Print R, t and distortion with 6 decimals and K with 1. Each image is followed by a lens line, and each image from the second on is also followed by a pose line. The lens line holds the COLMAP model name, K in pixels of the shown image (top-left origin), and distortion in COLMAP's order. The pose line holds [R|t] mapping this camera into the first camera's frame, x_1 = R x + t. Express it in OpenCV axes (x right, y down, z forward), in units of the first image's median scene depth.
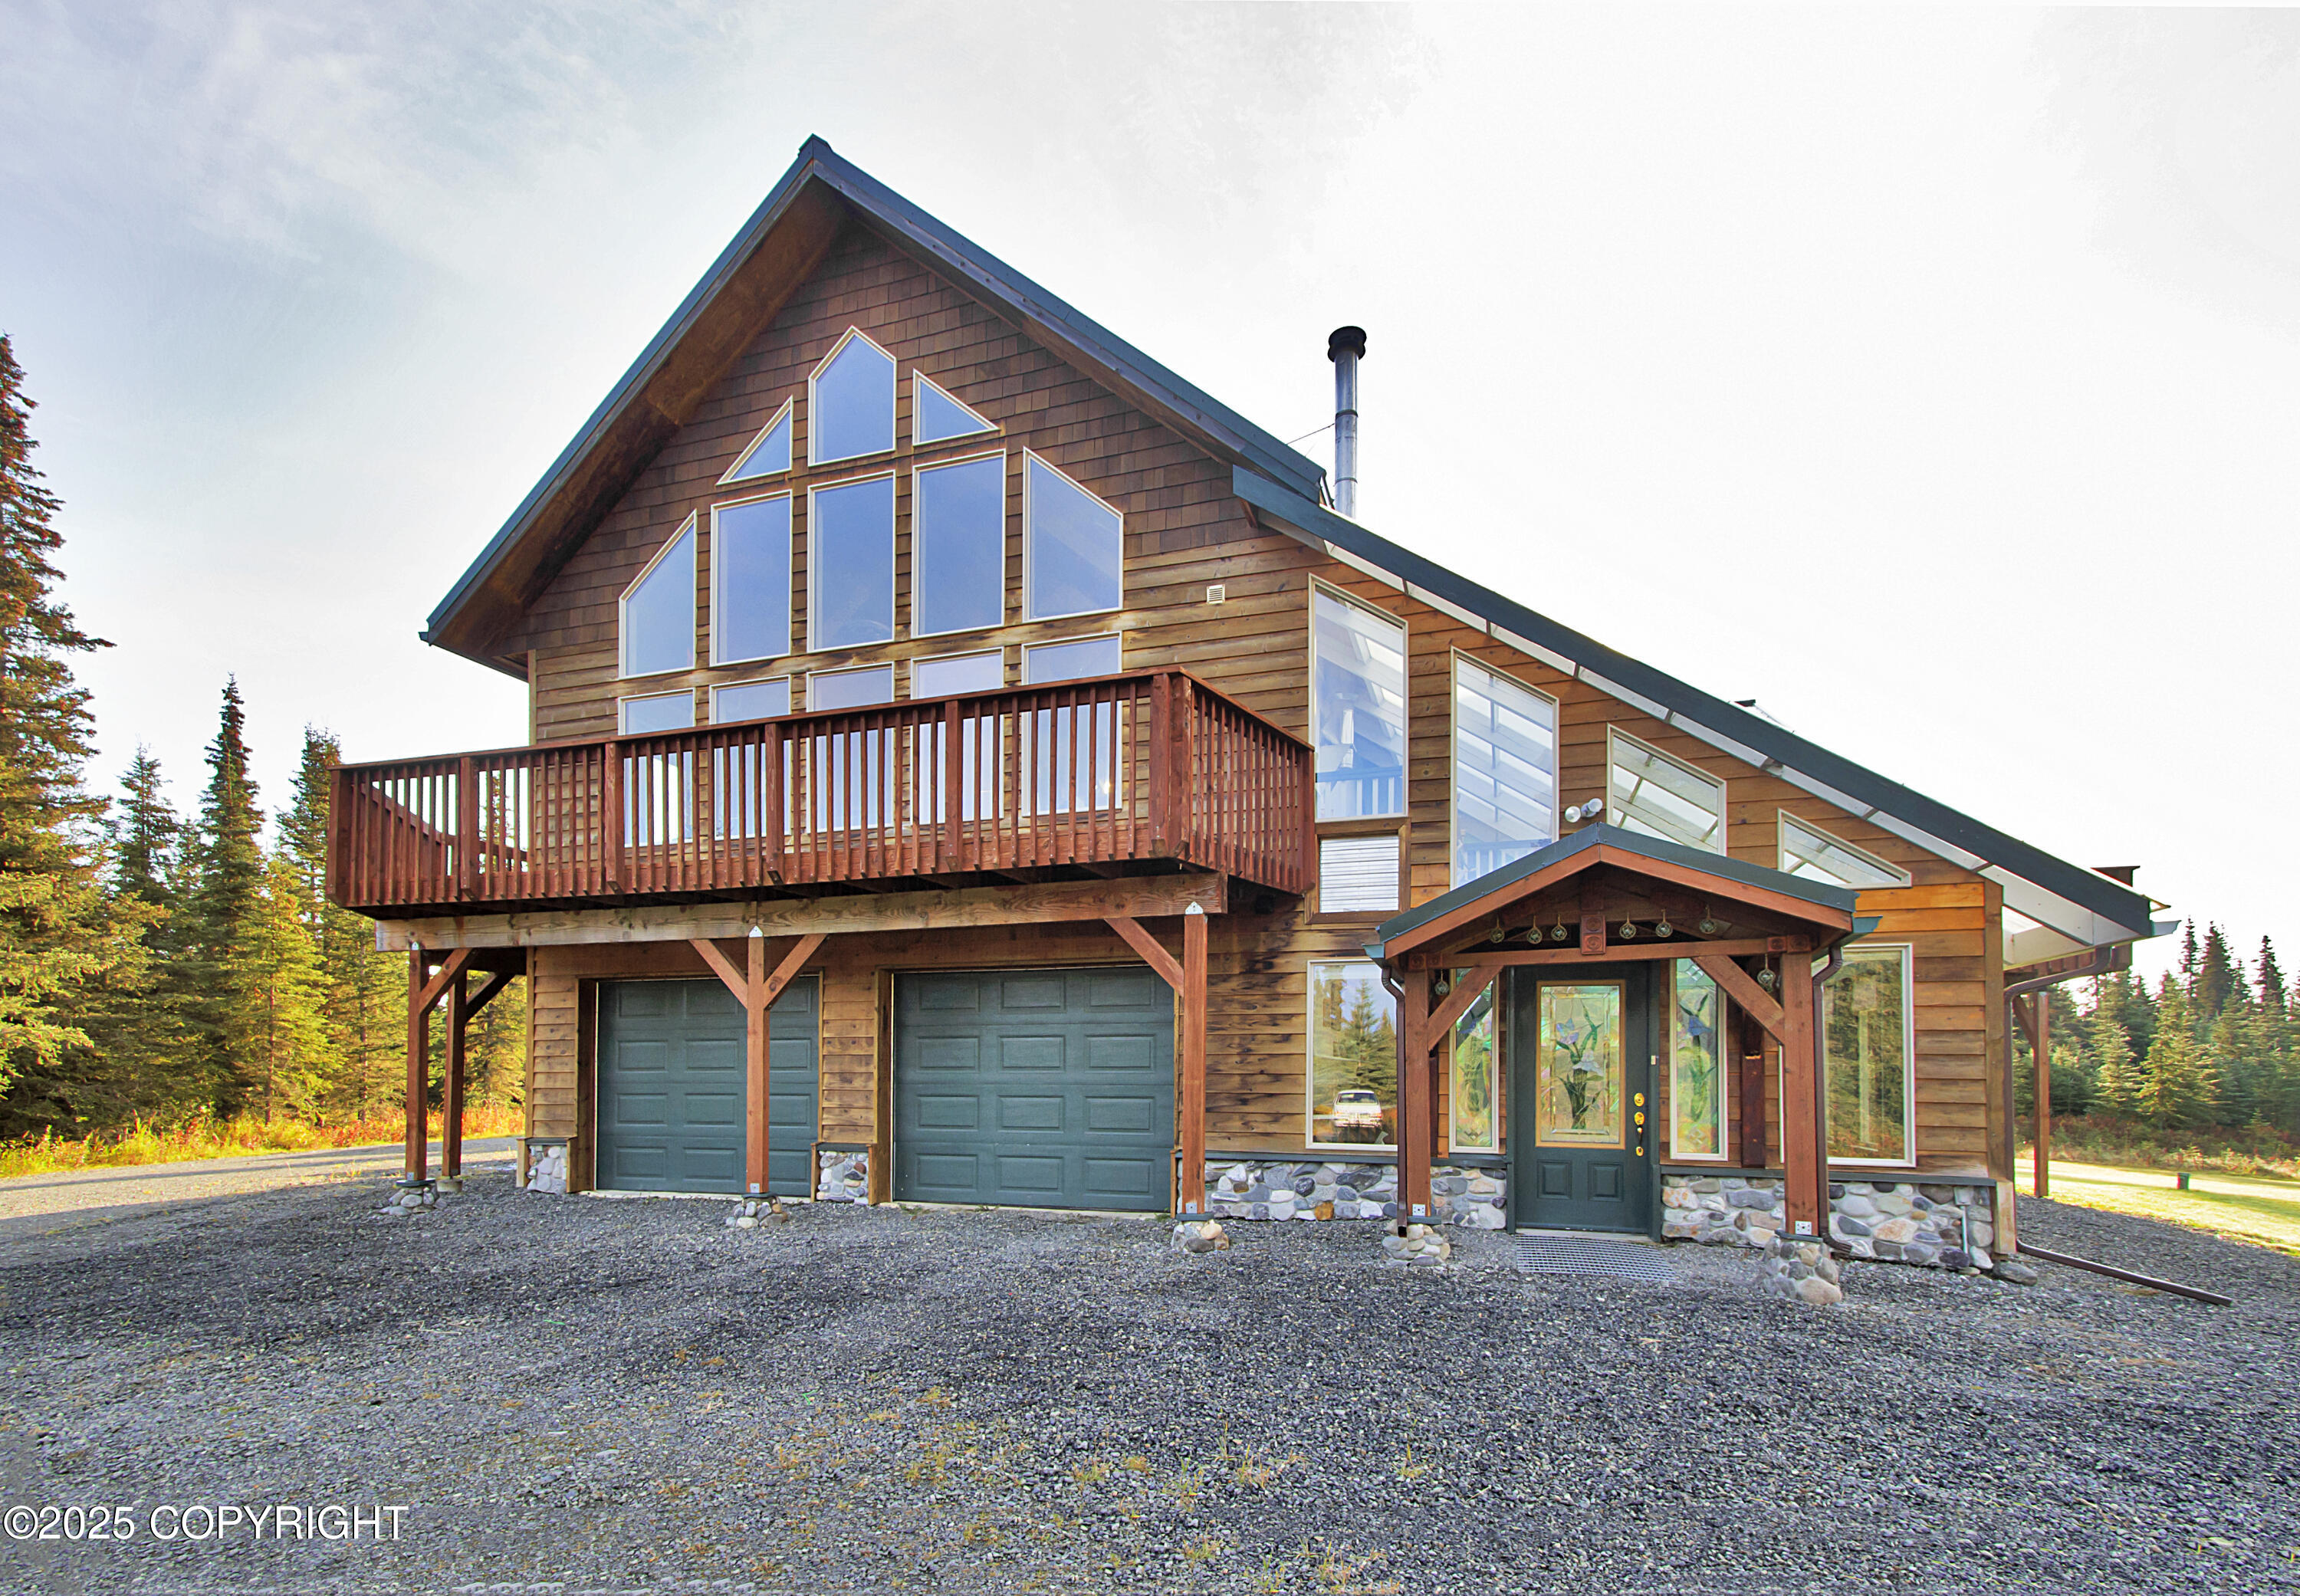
lens RADIAL K [[1089.6, 0, 1257.0], [0, 1089.6, 1057.7], [0, 0, 1]] dist [0.003445, 0.000581]
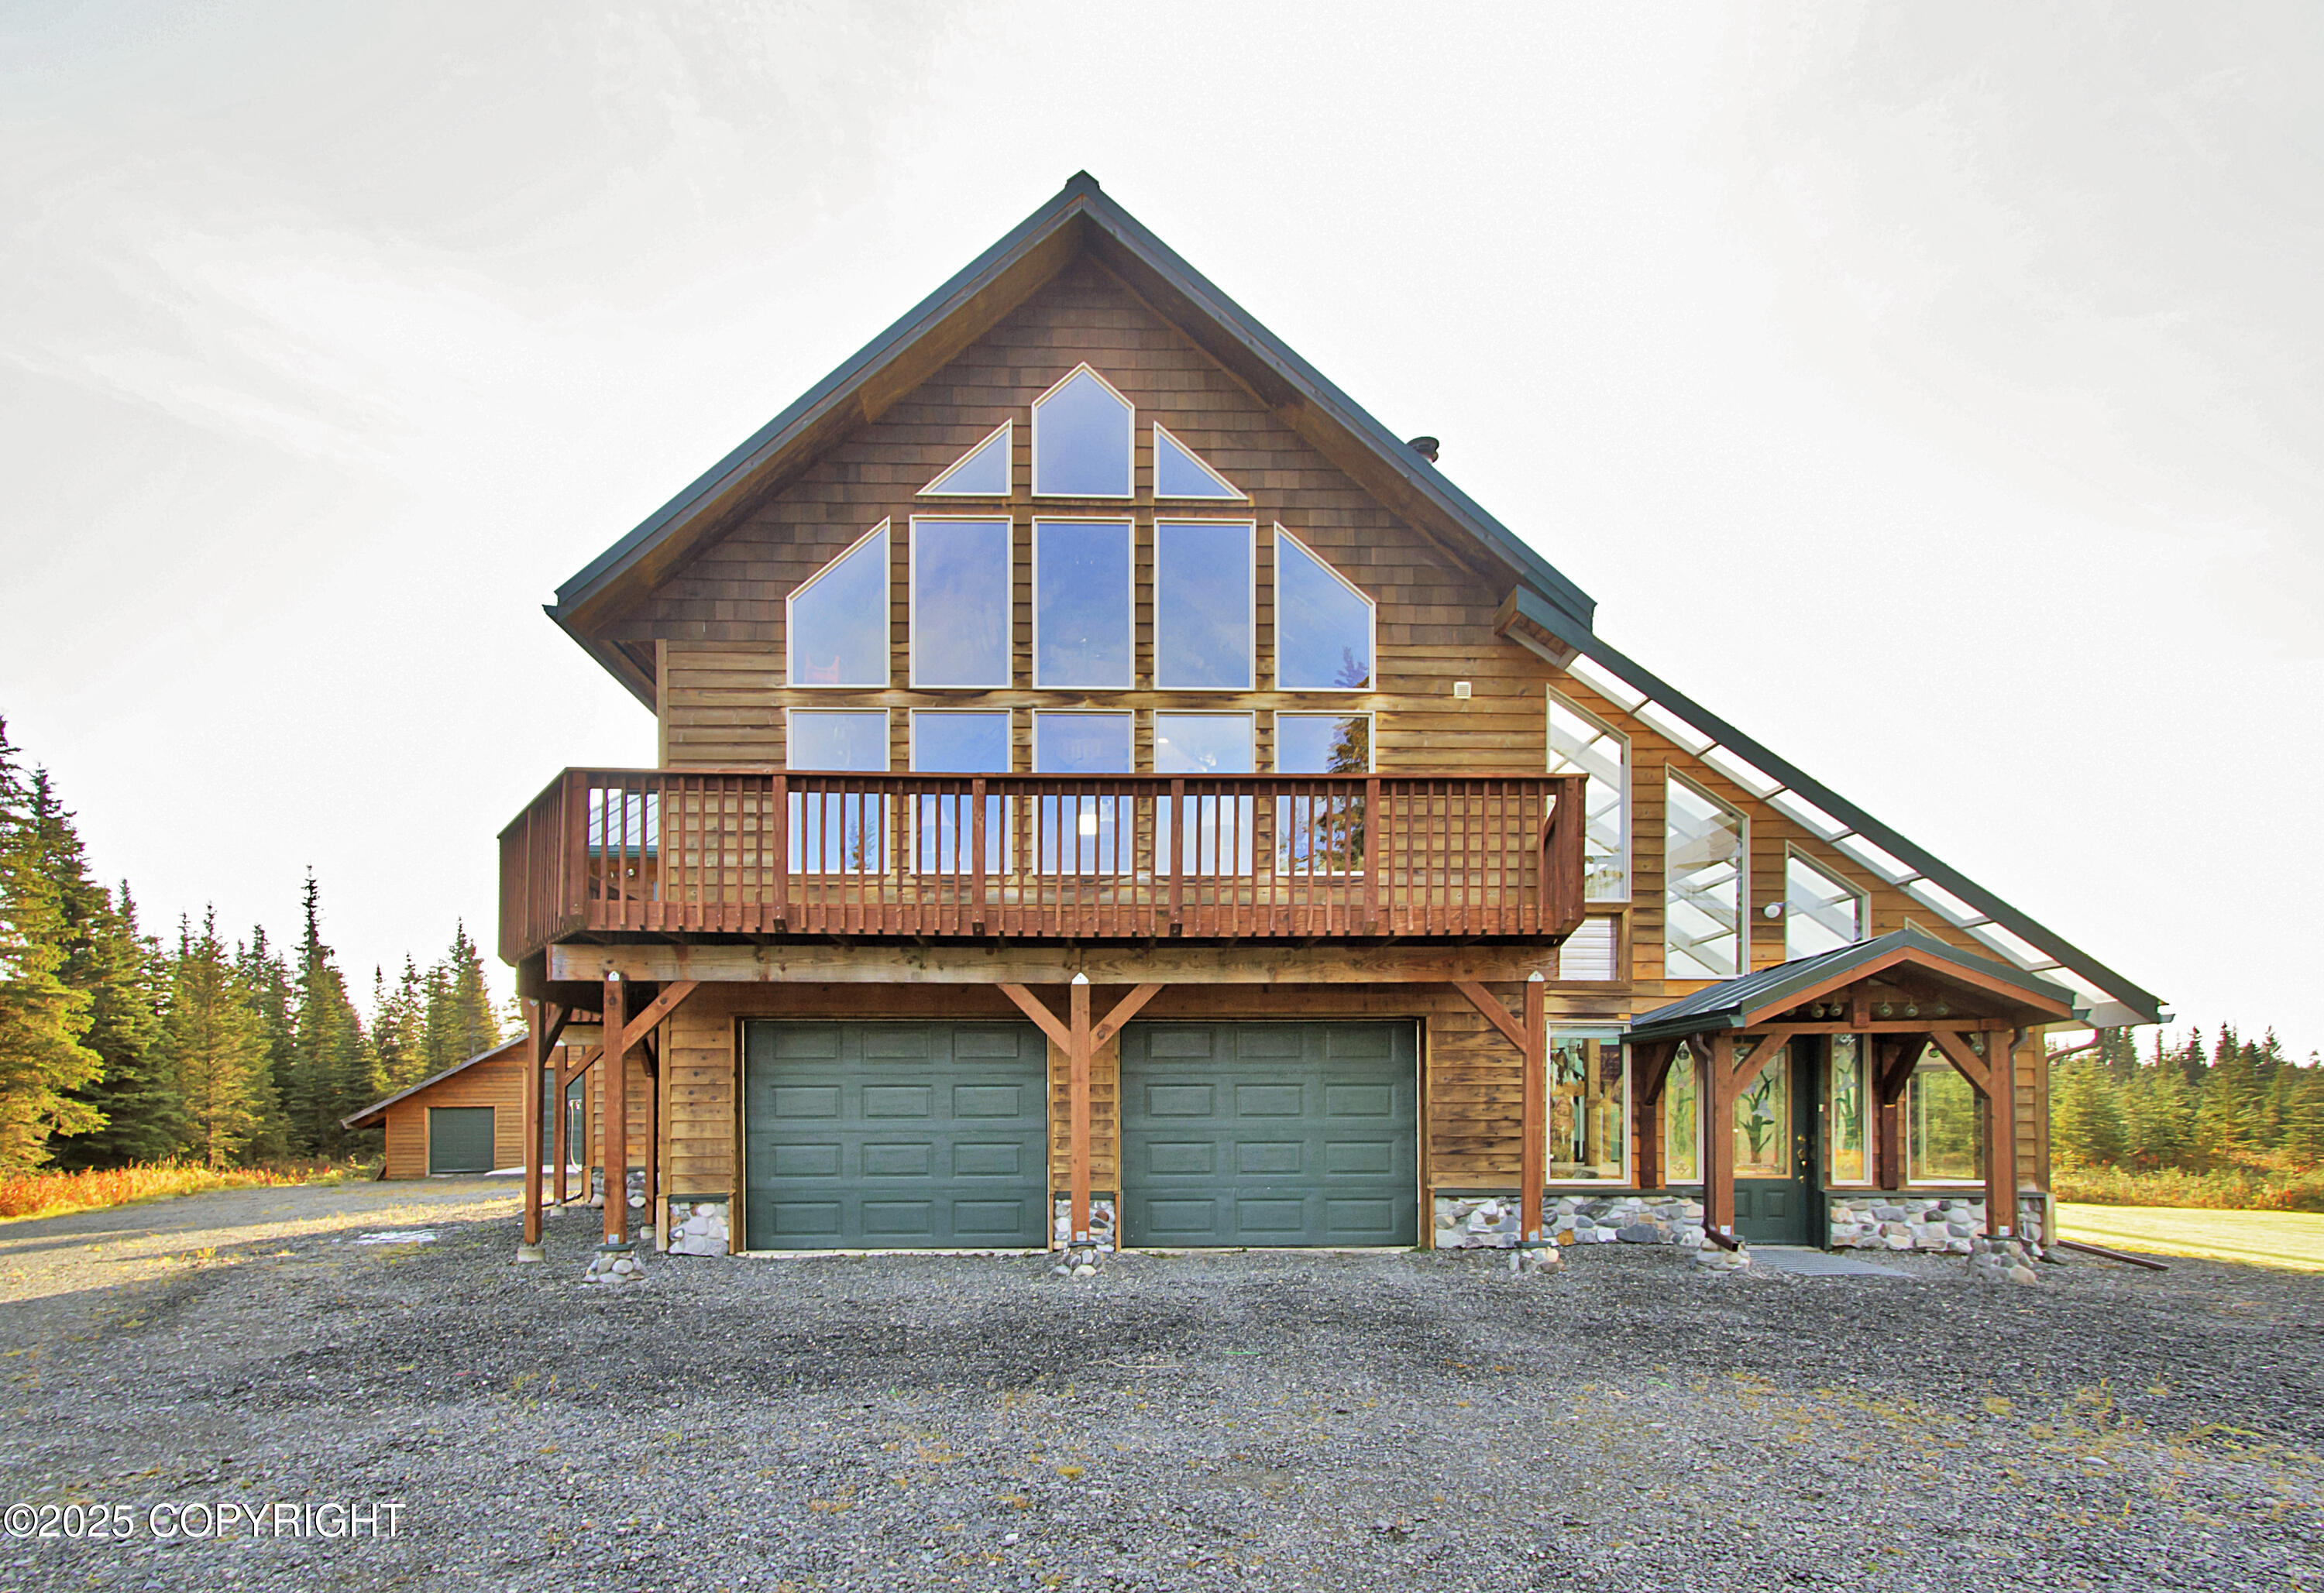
lens RADIAL K [[1135.0, 0, 1165.3], [0, 1135.0, 1113.1], [0, 0, 1]] dist [-0.001814, 0.000158]
pose [[0.942663, -0.002651, 0.333736, -0.675688], [-0.002021, 0.999905, 0.013652, -0.007214], [-0.333741, -0.013544, 0.942568, 0.002132]]
